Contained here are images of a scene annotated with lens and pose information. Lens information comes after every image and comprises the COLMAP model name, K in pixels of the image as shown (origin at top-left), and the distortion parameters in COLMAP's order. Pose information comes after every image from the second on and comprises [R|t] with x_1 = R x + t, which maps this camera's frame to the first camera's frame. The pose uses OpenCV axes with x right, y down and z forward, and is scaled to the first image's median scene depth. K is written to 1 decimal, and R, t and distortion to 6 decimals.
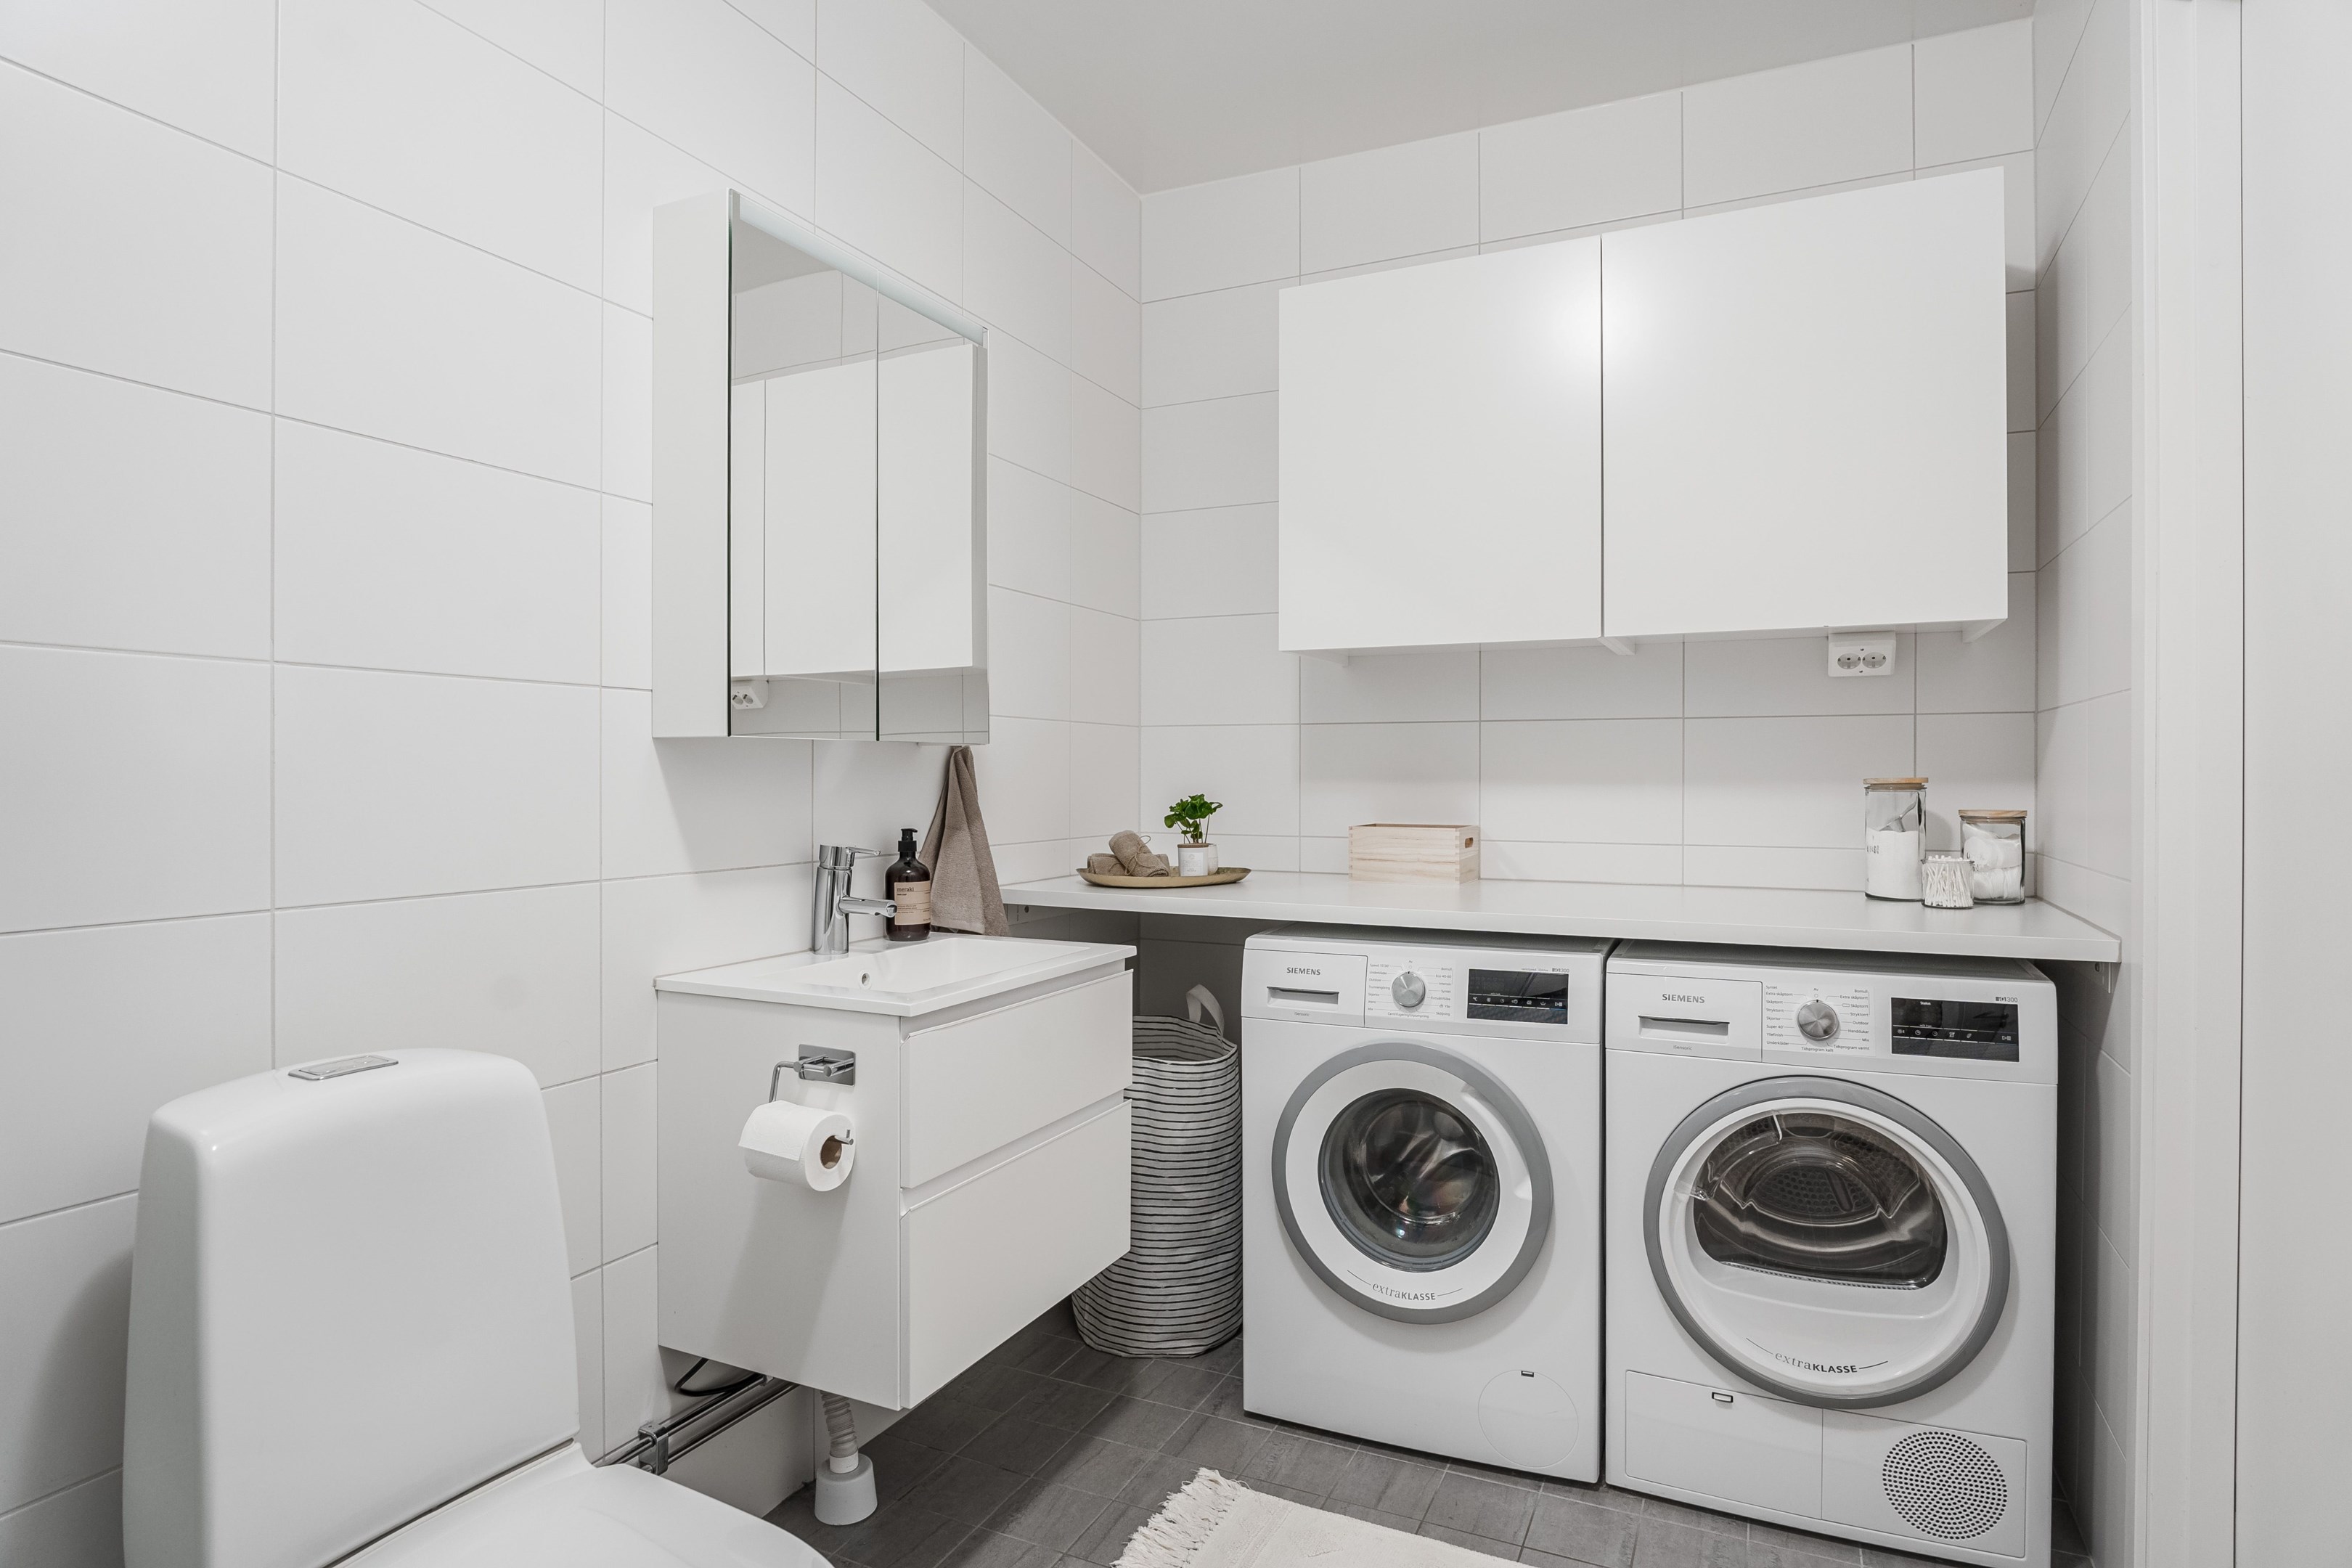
lens RADIAL K [[1273.1, 0, 1176.0], [0, 1273.1, 784.0], [0, 0, 1]] dist [-0.019104, 0.007619]
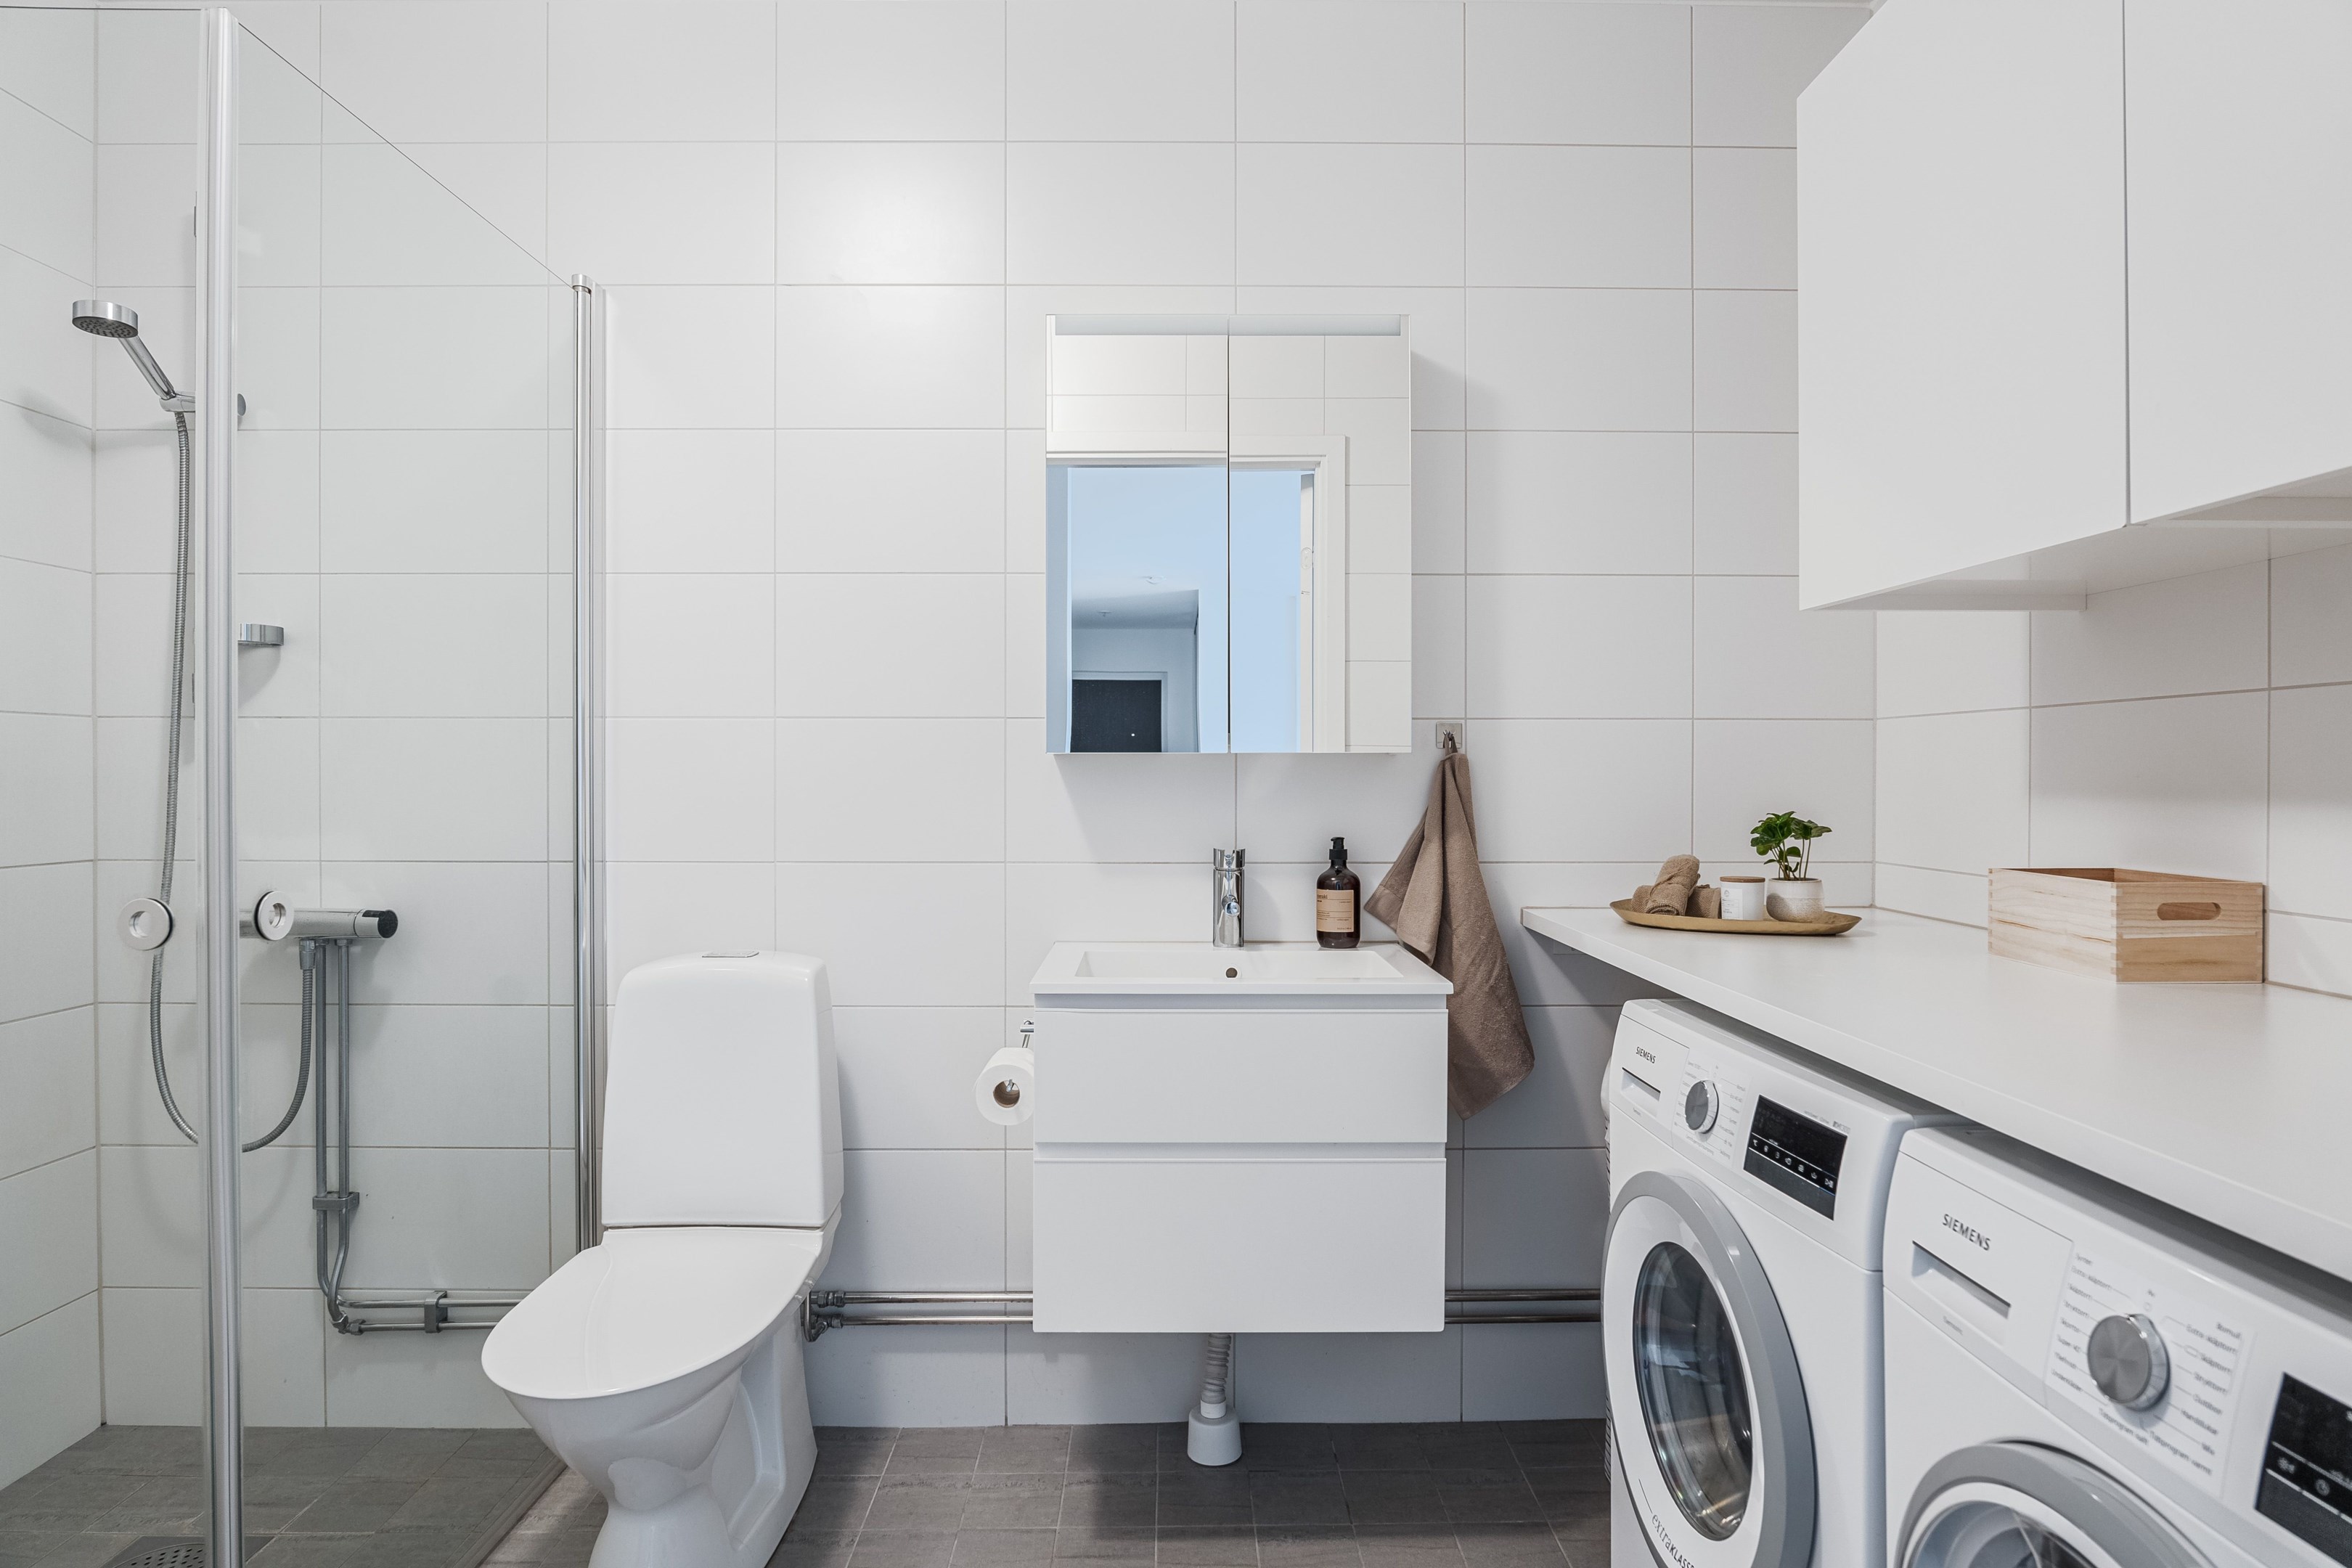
lens RADIAL K [[1273.1, 0, 1176.0], [0, 1273.1, 784.0], [0, 0, 1]] dist [-0.019104, 0.007619]
pose [[0.439736, 0.006440, -0.898104, 0.642132], [-0.006828, 0.999969, 0.003828, -0.010192], [0.898101, 0.004449, 0.439767, 0.438285]]
